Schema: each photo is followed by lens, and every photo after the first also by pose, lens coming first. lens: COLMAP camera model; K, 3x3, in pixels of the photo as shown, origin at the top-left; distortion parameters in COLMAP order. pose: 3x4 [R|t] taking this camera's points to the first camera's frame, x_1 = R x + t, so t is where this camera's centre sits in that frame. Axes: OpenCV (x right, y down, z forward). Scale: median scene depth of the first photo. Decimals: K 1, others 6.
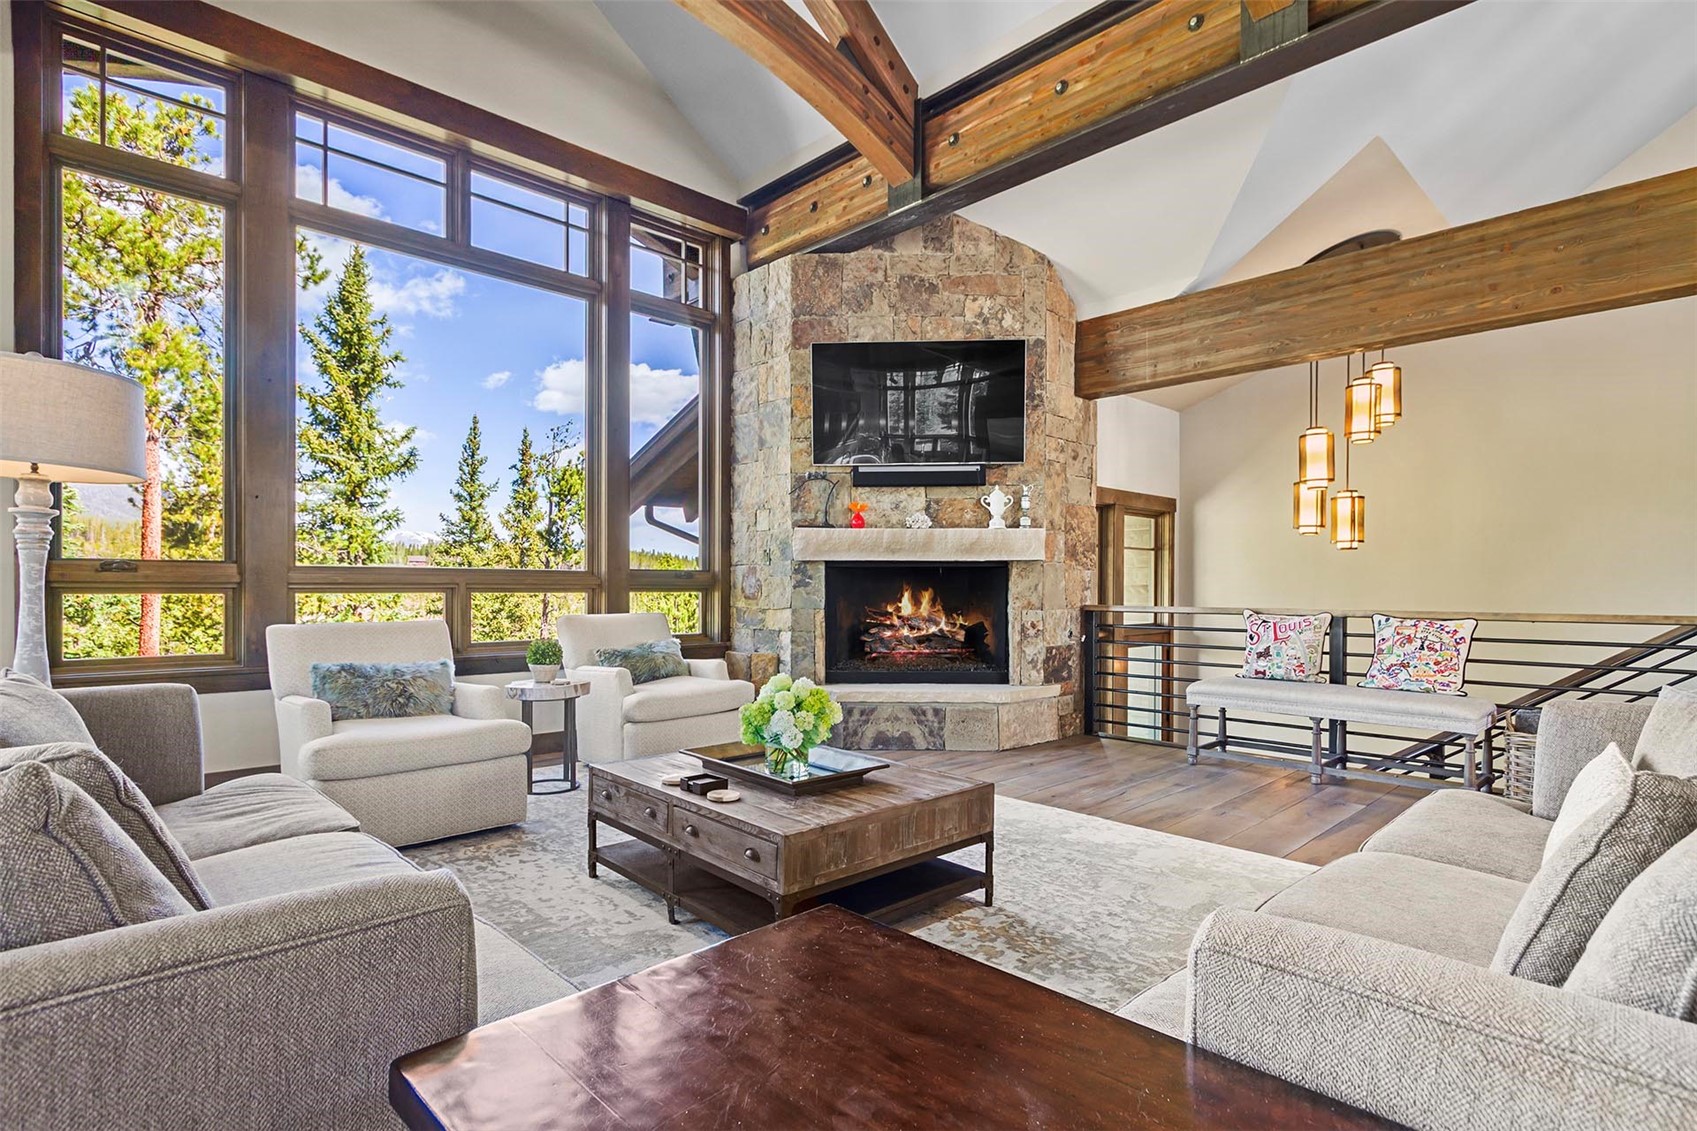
lens RADIAL K [[850.2, 0, 846.7], [0, 850.2, 590.3], [0, 0, 1]] dist [0.001111, -0.000970]
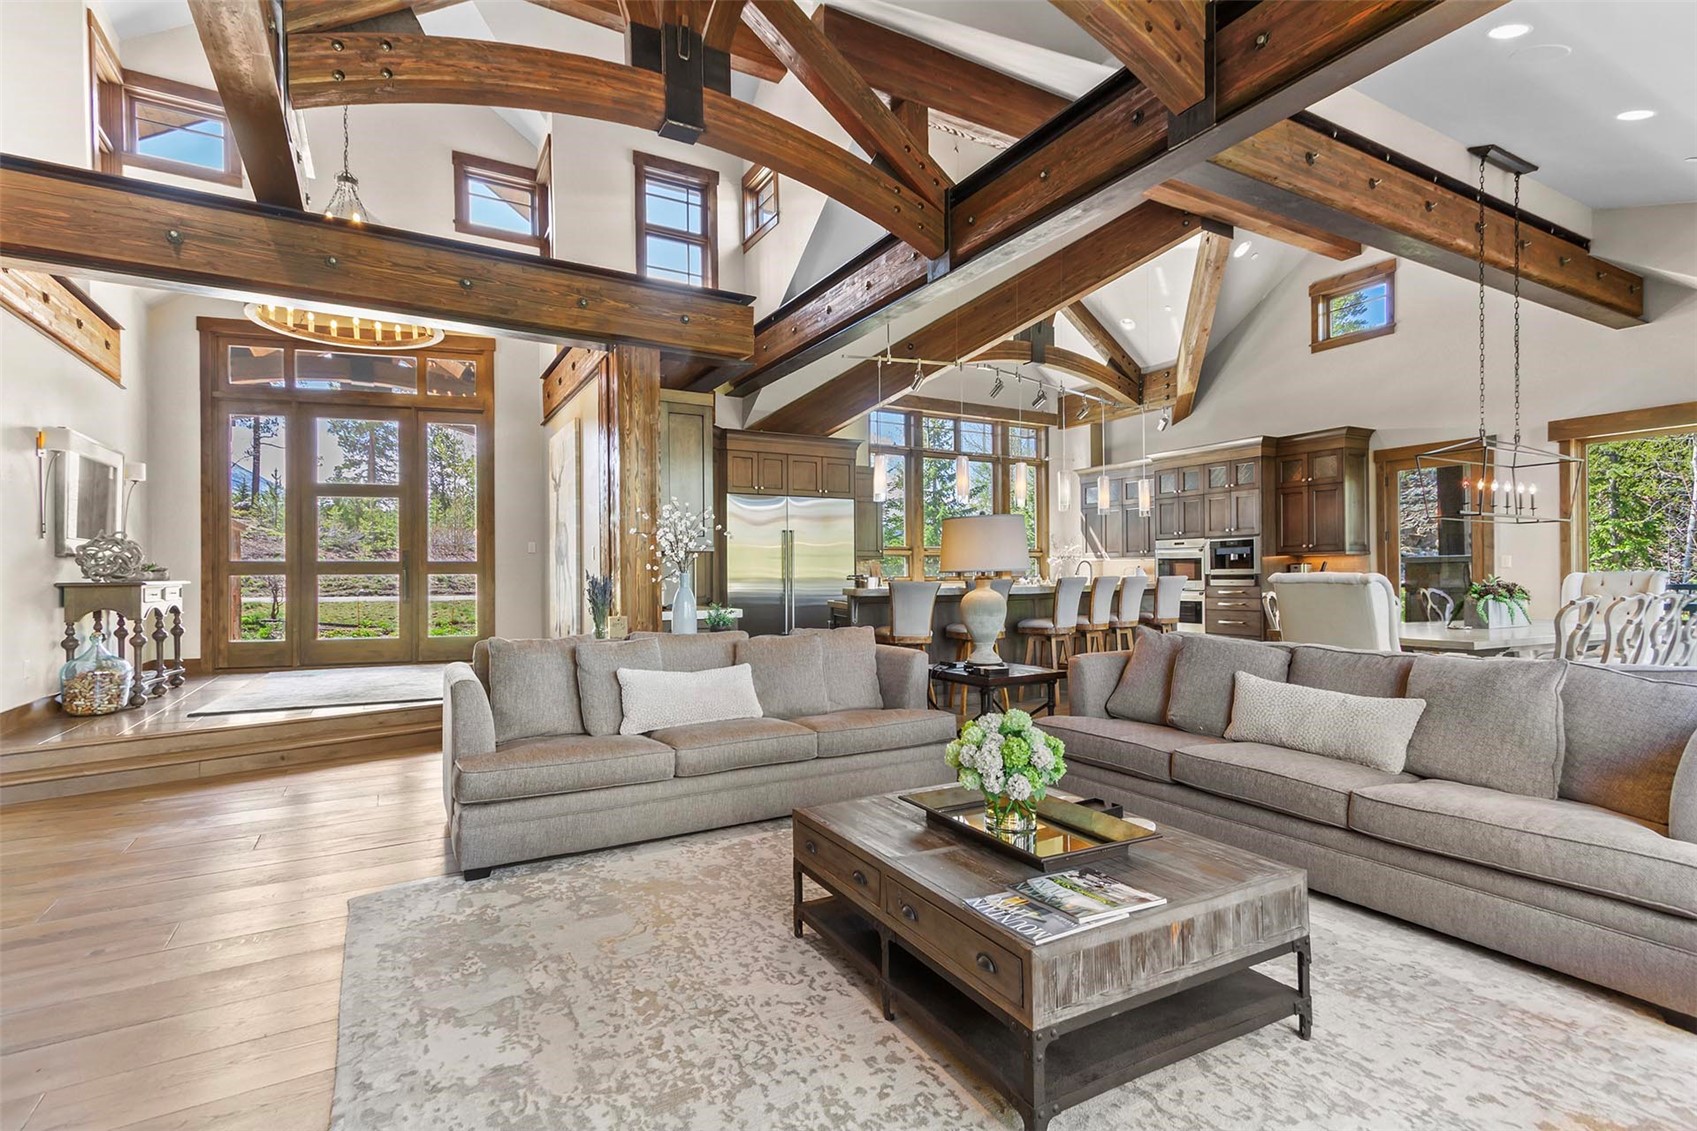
lens RADIAL K [[799.5, 0, 842.4], [0, 799.5, 570.7], [0, 0, 1]] dist [0.023569, -0.001089]
pose [[-0.968548, 0.005677, 0.248762, -0.053961], [0.005601, 0.999984, -0.001011, -0.021071], [-0.248764, 0.000415, -0.968564, 0.912204]]
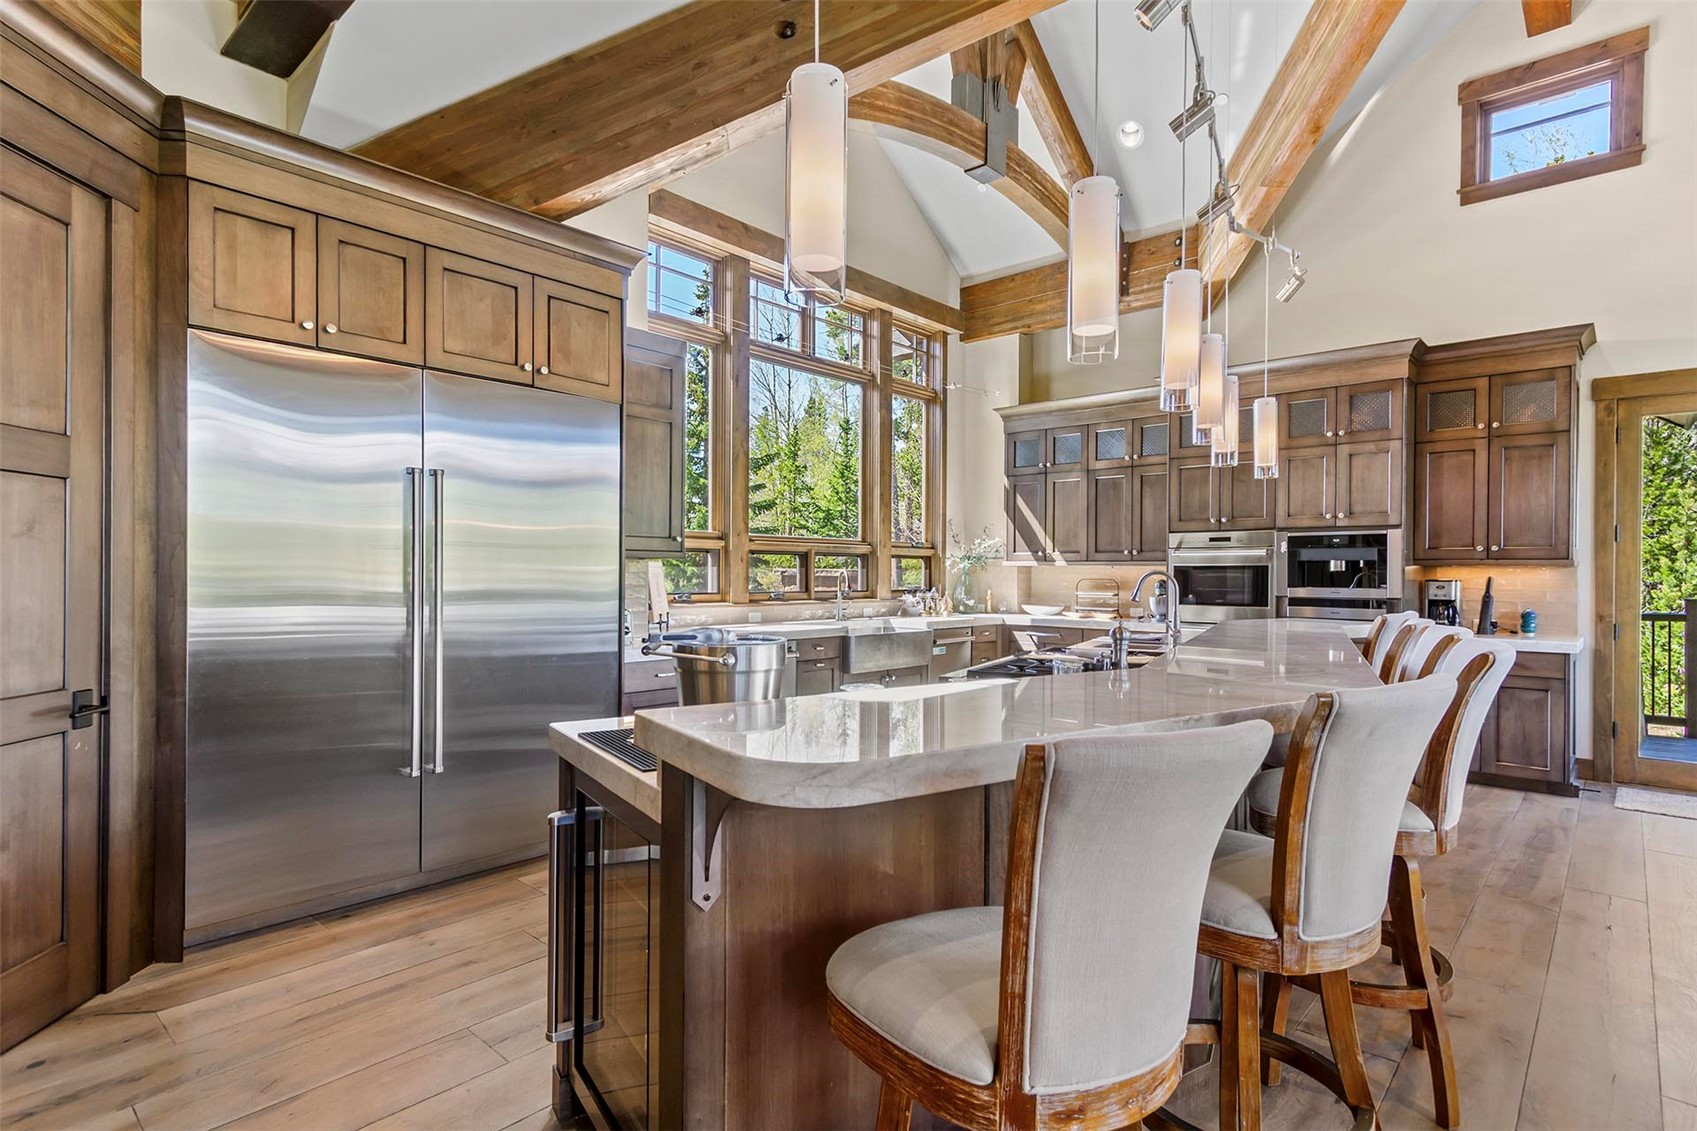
lens RADIAL K [[856.4, 0, 839.8], [0, 856.4, 578.0], [0, 0, 1]] dist [0.002817, 0.000593]
pose [[-0.998118, -0.008812, -0.060683, 0.201155], [-0.009611, 0.999871, 0.012893, -0.040827], [0.060562, 0.013452, -0.998074, -0.013071]]
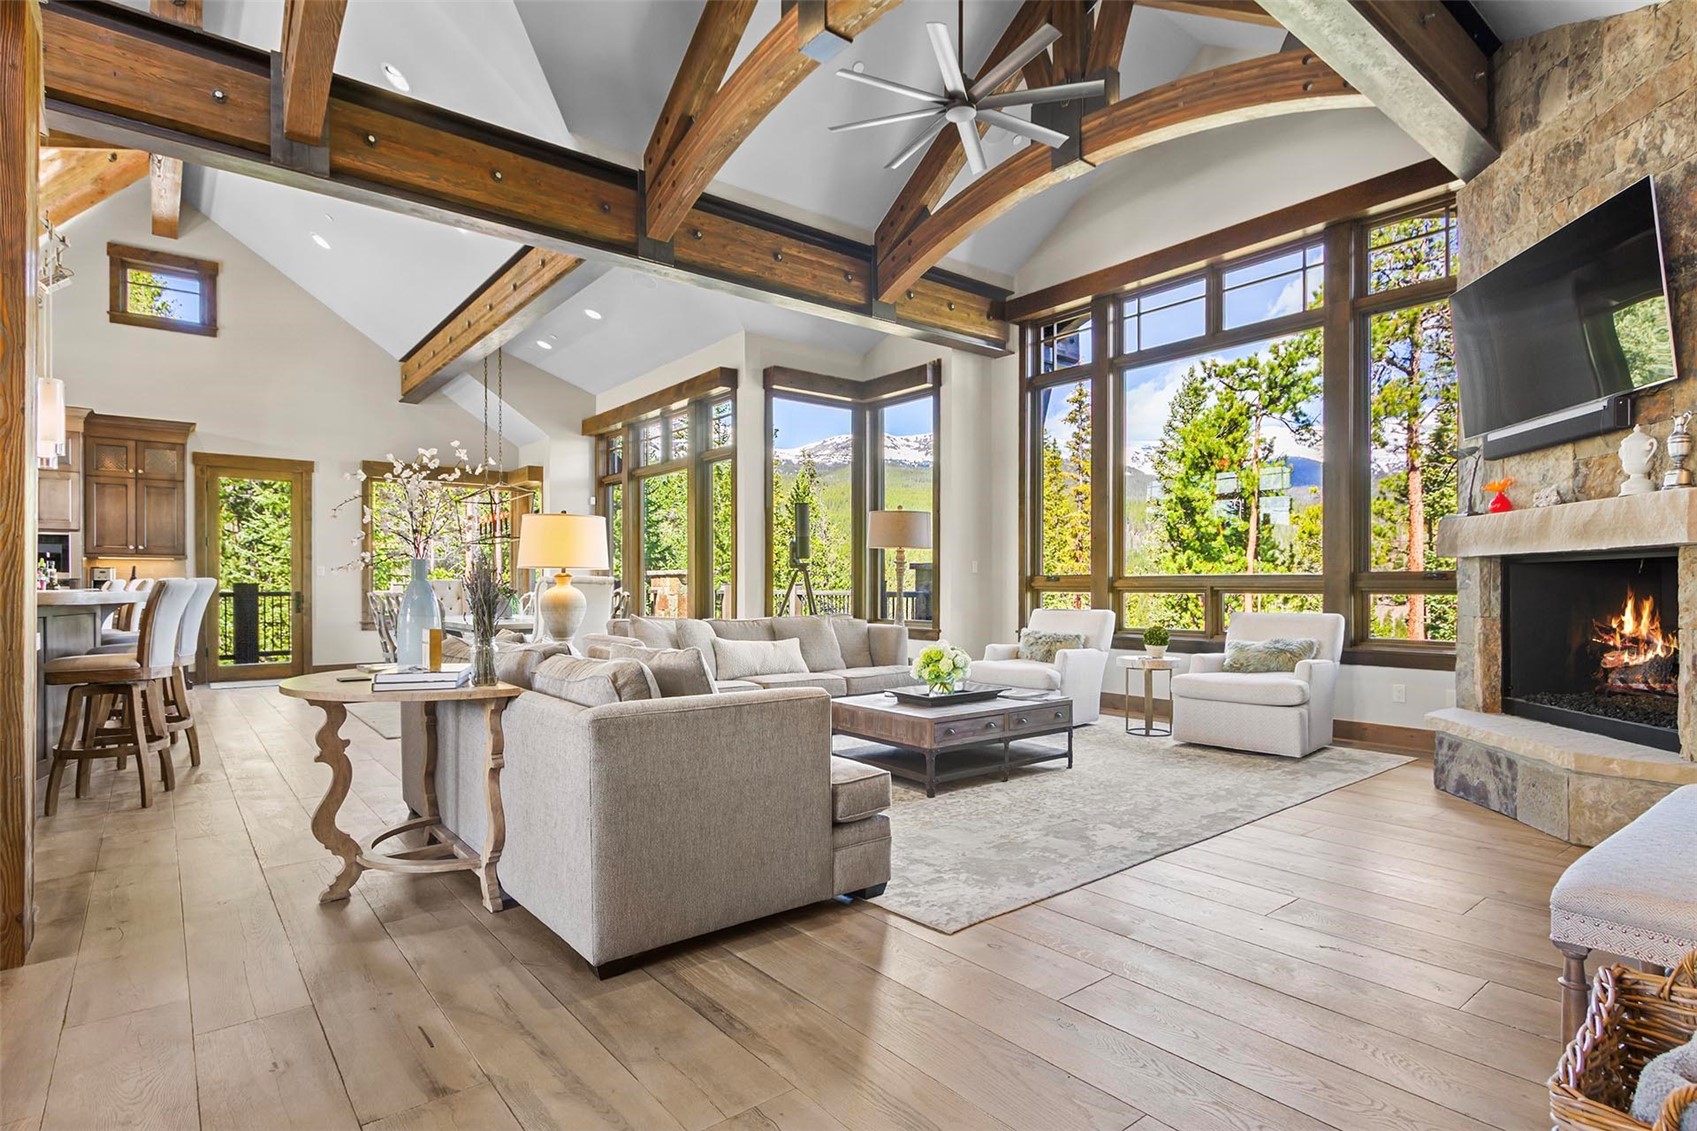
lens RADIAL K [[864.3, 0, 847.1], [0, 864.3, 585.7], [0, 0, 1]] dist [0.001014, 0.000312]
pose [[-0.092557, -0.003403, -0.995702, 0.842487], [-0.005286, 0.999982, -0.002926, -0.002191], [0.995693, 0.004993, -0.092573, 0.484642]]
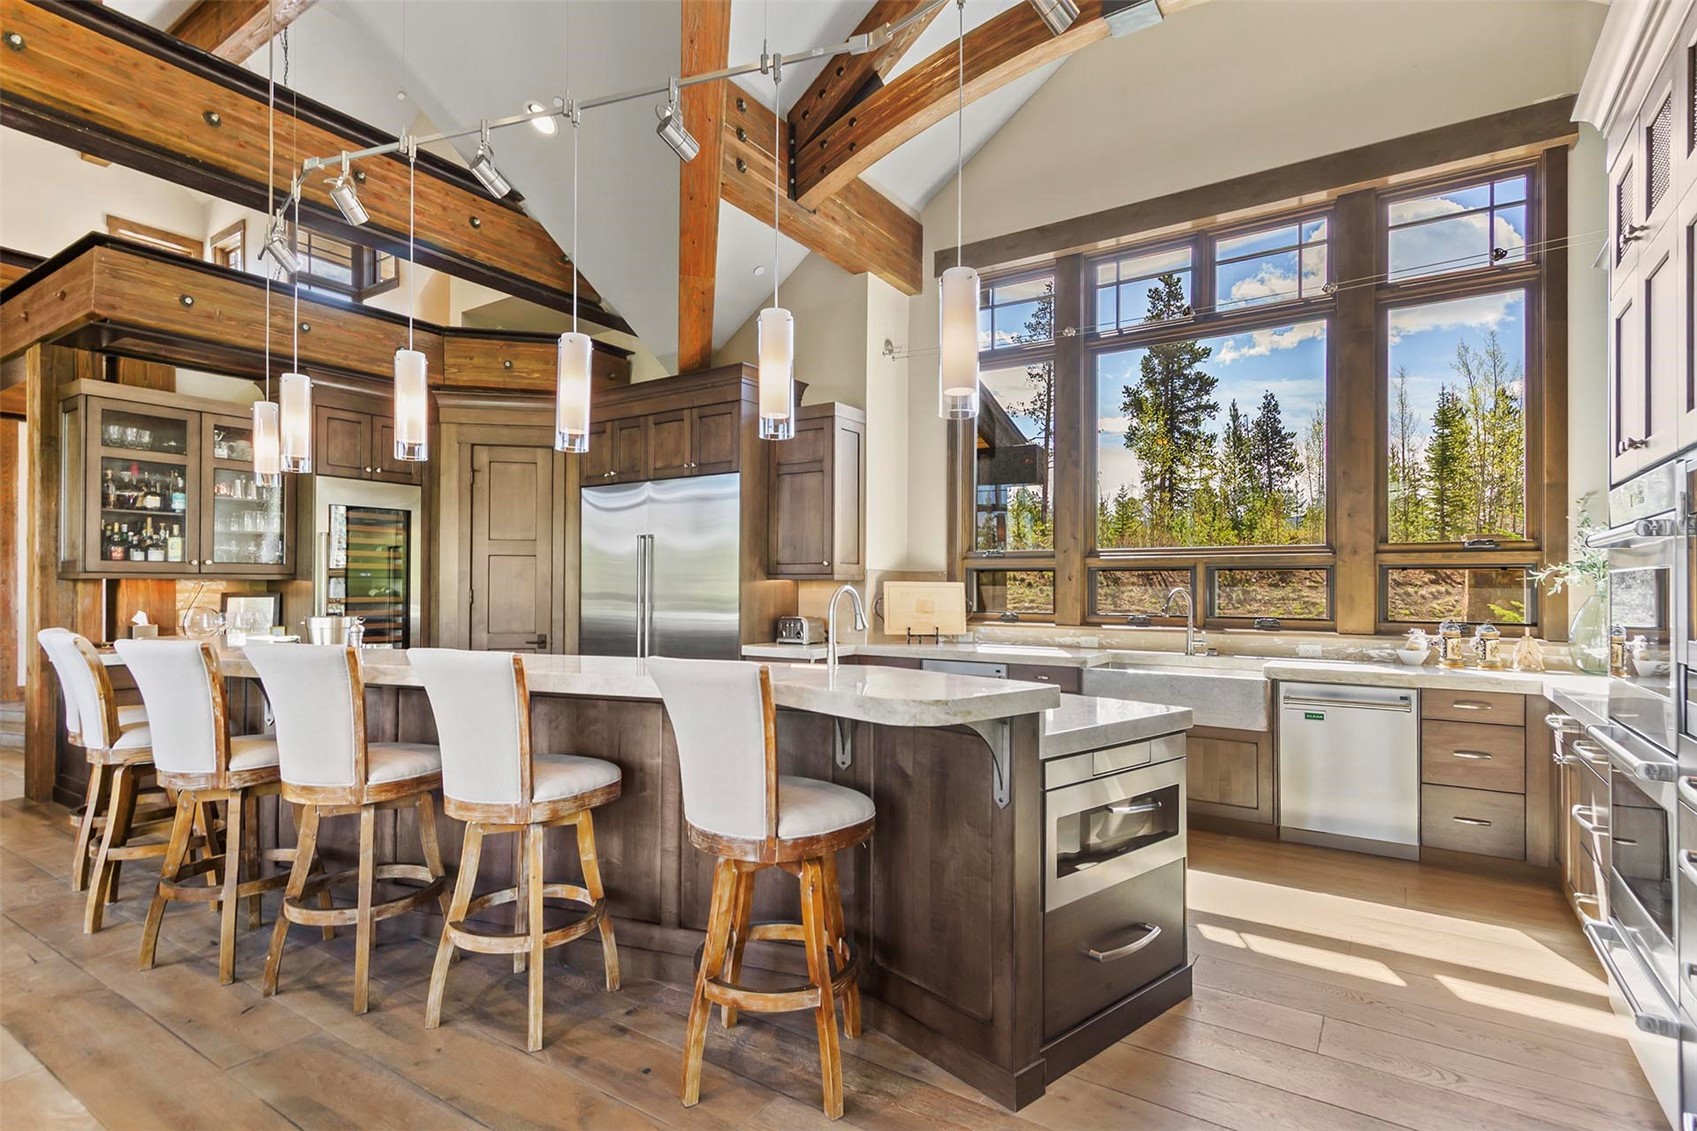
lens RADIAL K [[835.0, 0, 843.3], [0, 835.0, 570.1], [0, 0, 1]] dist [0.004049, 0.000257]
pose [[-0.216508, 0.018002, 0.976115, -0.639425], [0.001406, 0.999835, -0.018127, -0.040004], [-0.976280, -0.002553, -0.216497, -0.631578]]
